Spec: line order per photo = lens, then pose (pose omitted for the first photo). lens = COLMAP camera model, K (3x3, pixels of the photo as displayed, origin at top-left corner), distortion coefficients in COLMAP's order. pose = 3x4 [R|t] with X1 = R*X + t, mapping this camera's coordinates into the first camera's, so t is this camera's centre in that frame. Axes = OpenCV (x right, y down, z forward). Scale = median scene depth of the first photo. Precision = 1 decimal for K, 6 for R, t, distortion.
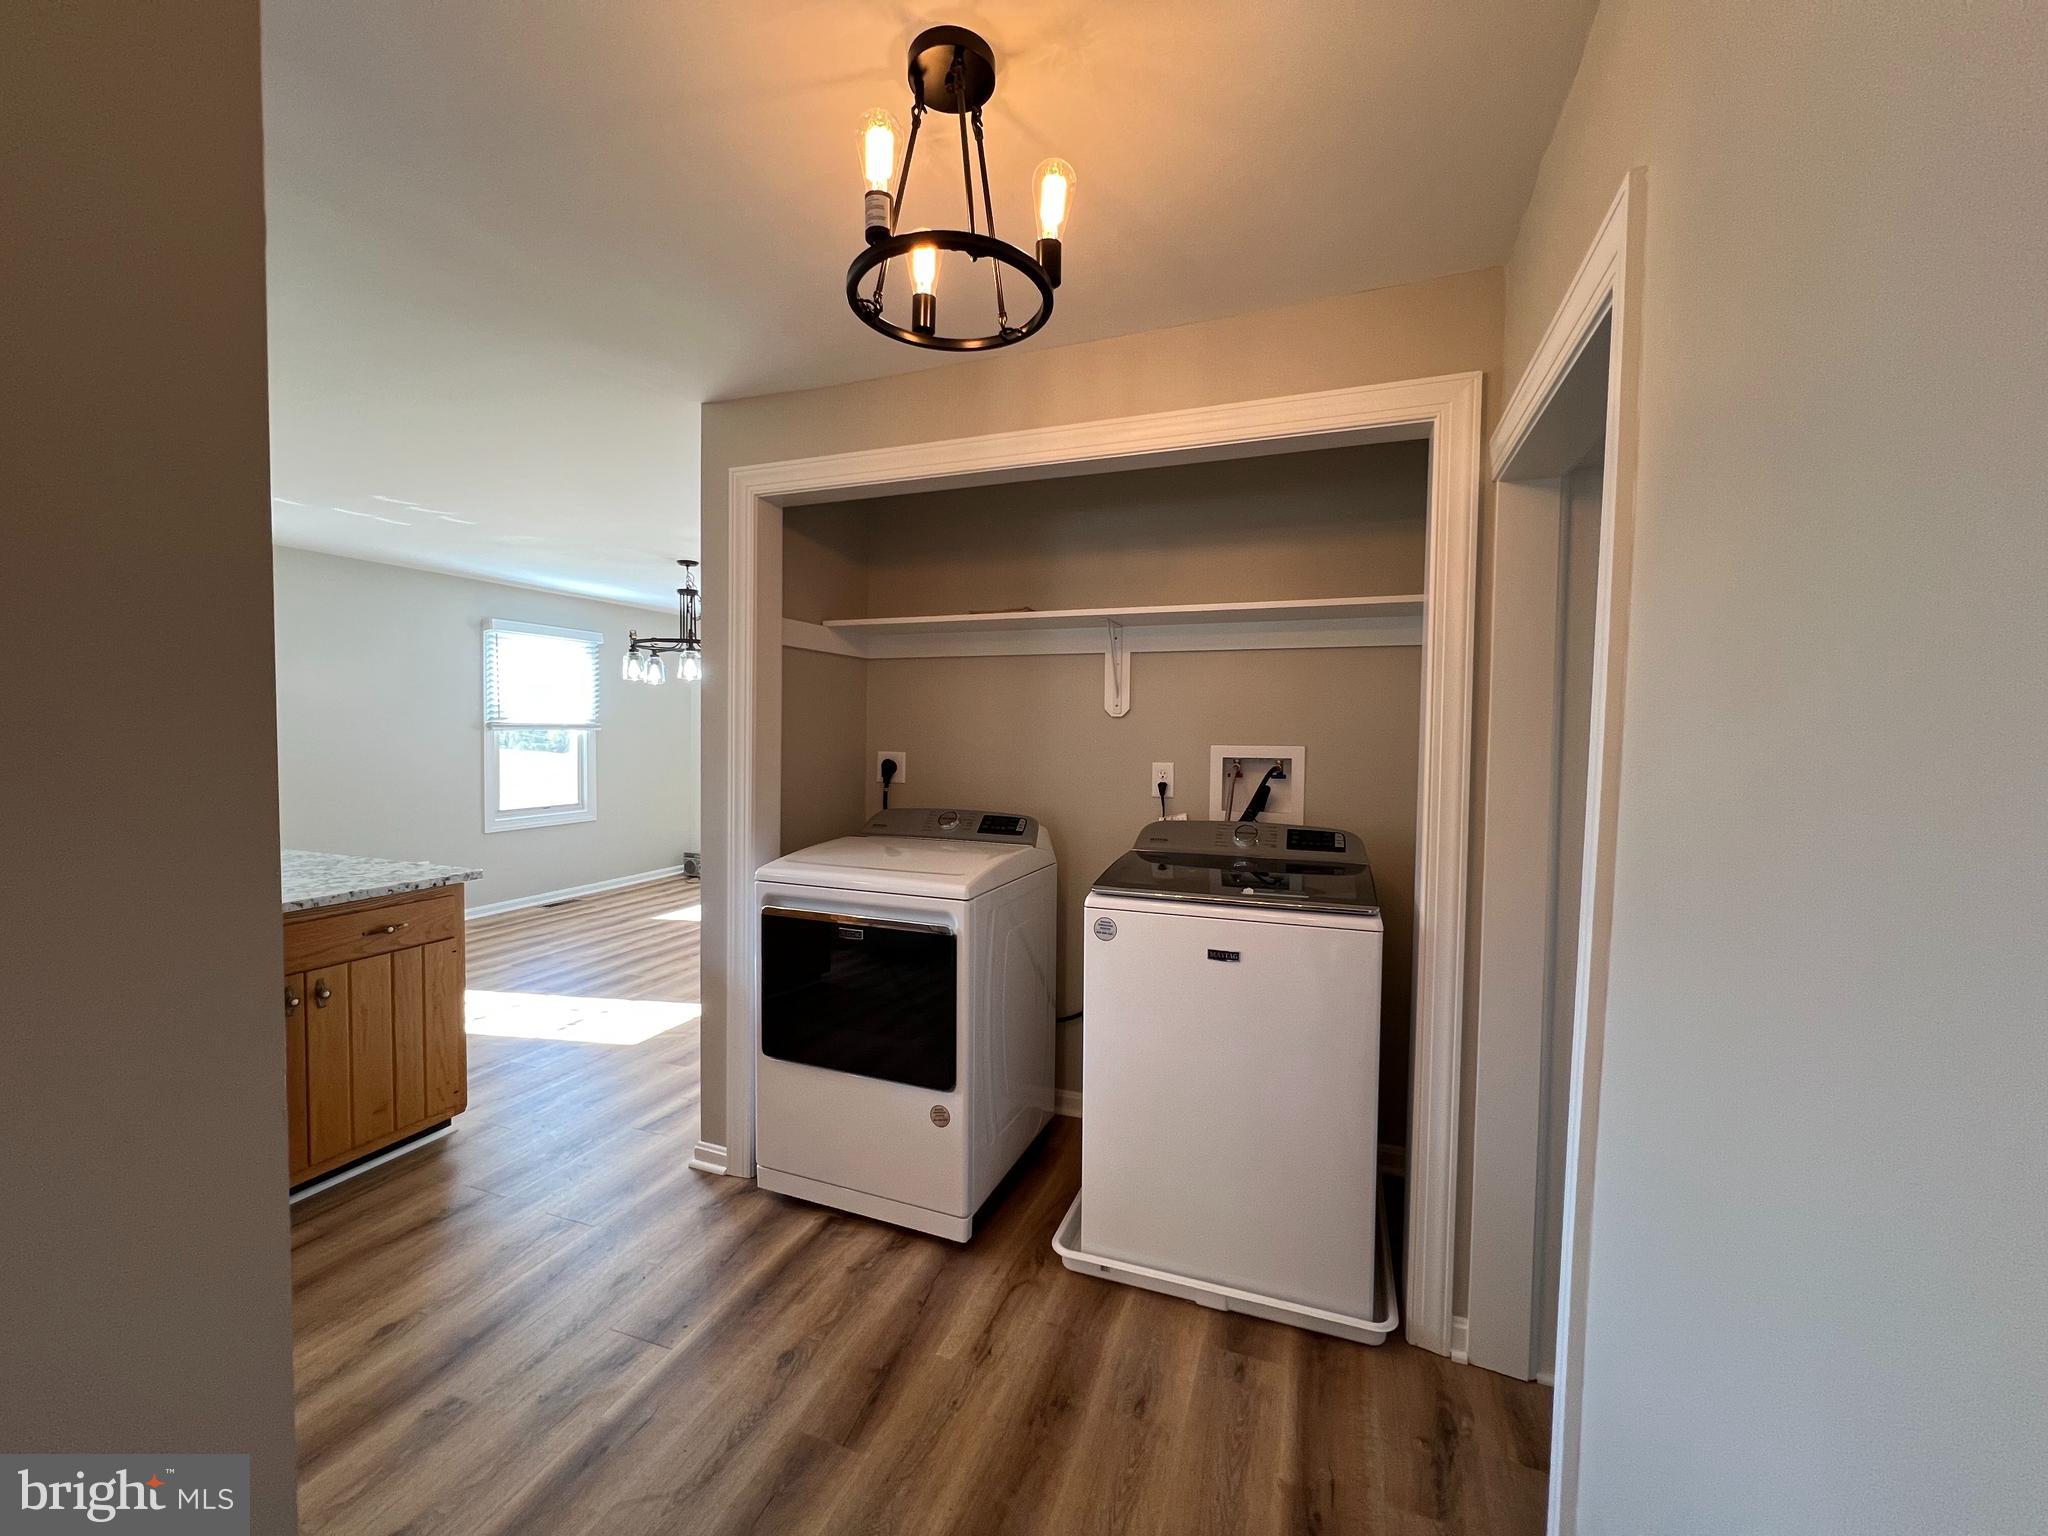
lens RADIAL K [[825.5, 0, 1025.1], [0, 825.5, 761.0], [0, 0, 1]] dist [-0.000140, -0.000033]
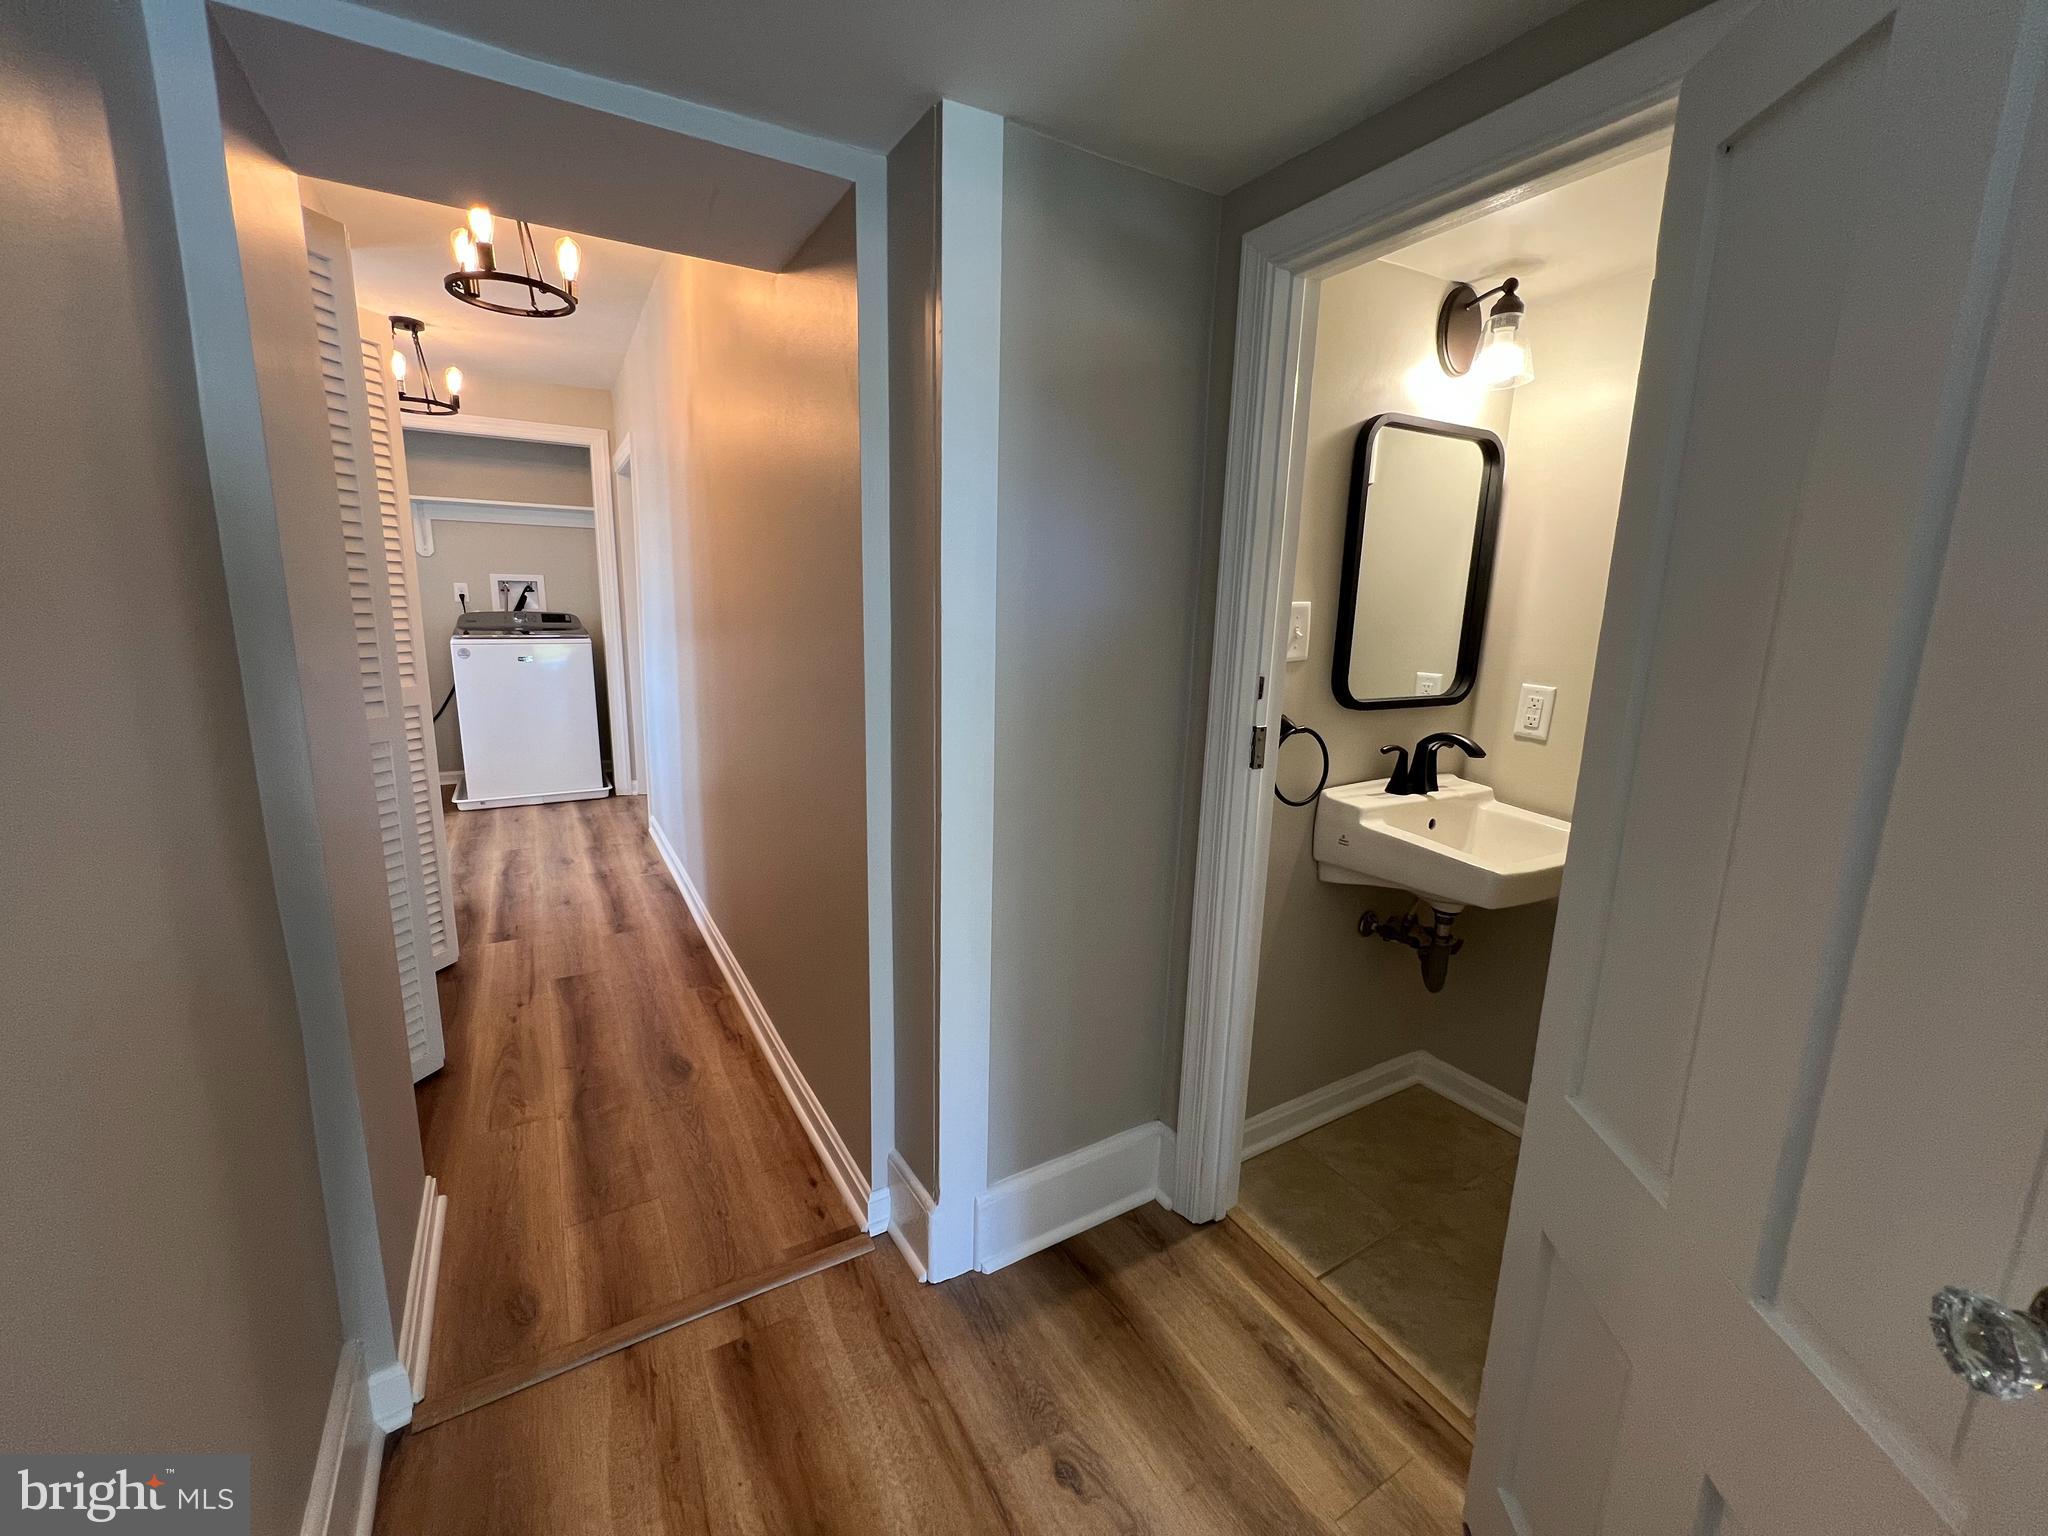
lens RADIAL K [[825.5, 0, 1025.1], [0, 825.5, 761.0], [0, 0, 1]] dist [-0.000140, -0.000033]
pose [[0.621375, -0.147908, 0.769426, -0.645613], [0.015895, 0.984198, 0.176358, 0.108099], [-0.783352, -0.097354, 0.613907, -1.424560]]
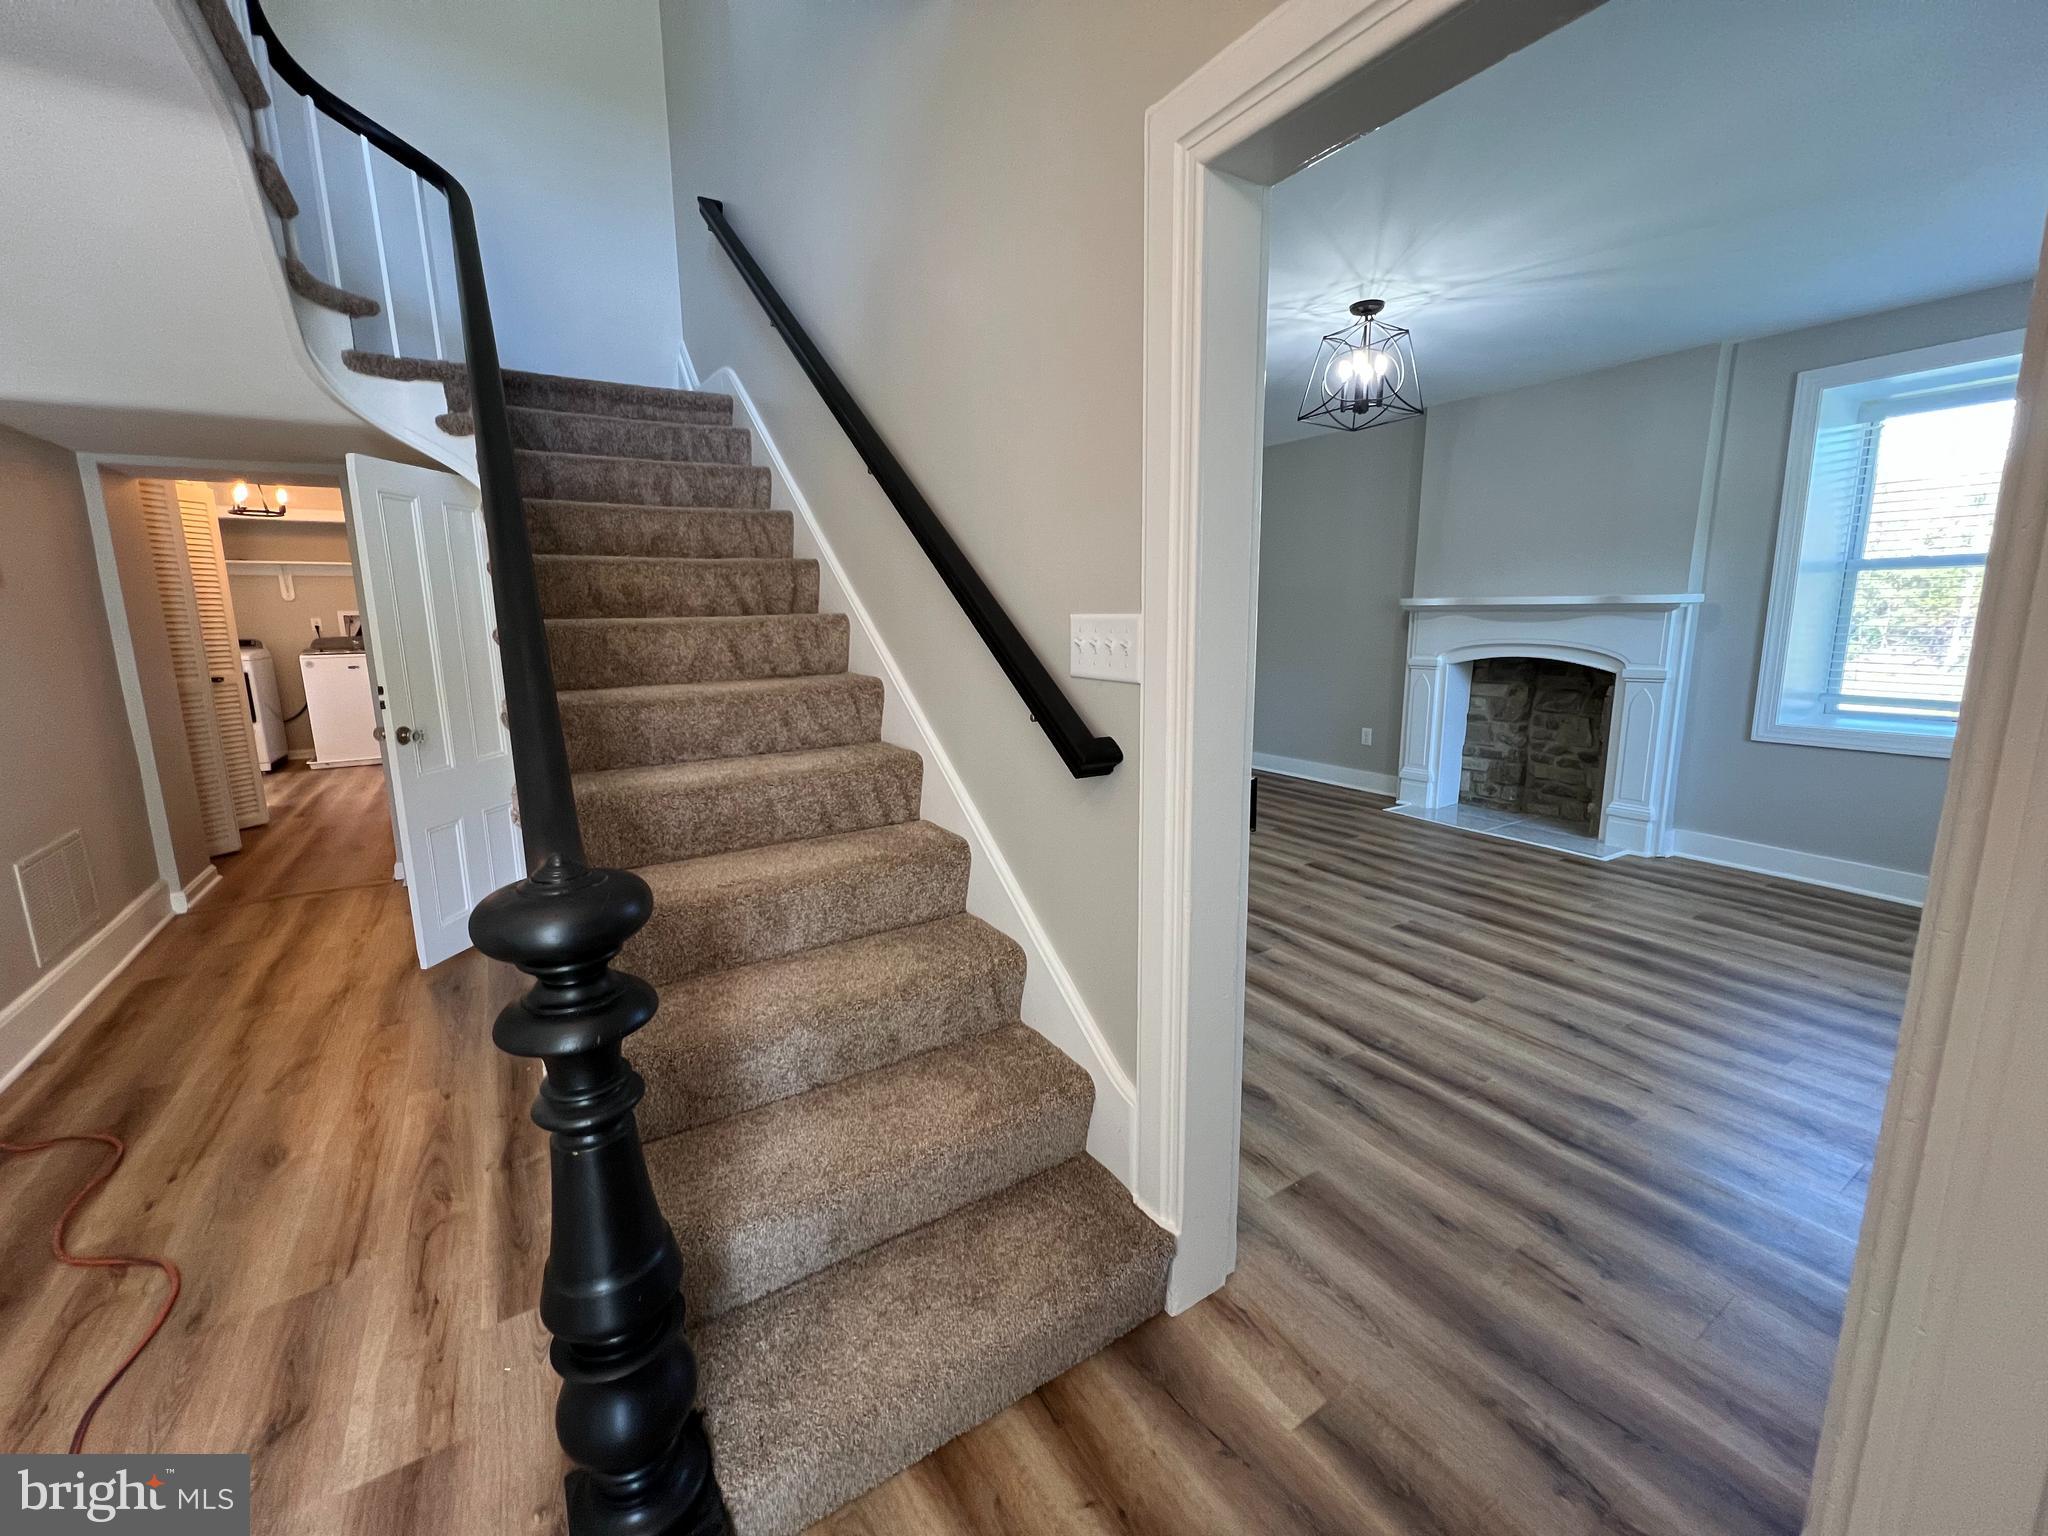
lens RADIAL K [[813.2, 0, 1028.3], [0, 813.2, 770.5], [0, 0, 1]] dist [0.000318, 0.000027]
pose [[0.595111, -0.171588, 0.785112, -0.760340], [0.043440, 0.982380, 0.181774, 0.135943], [-0.802469, -0.074071, 0.592079, -3.050258]]
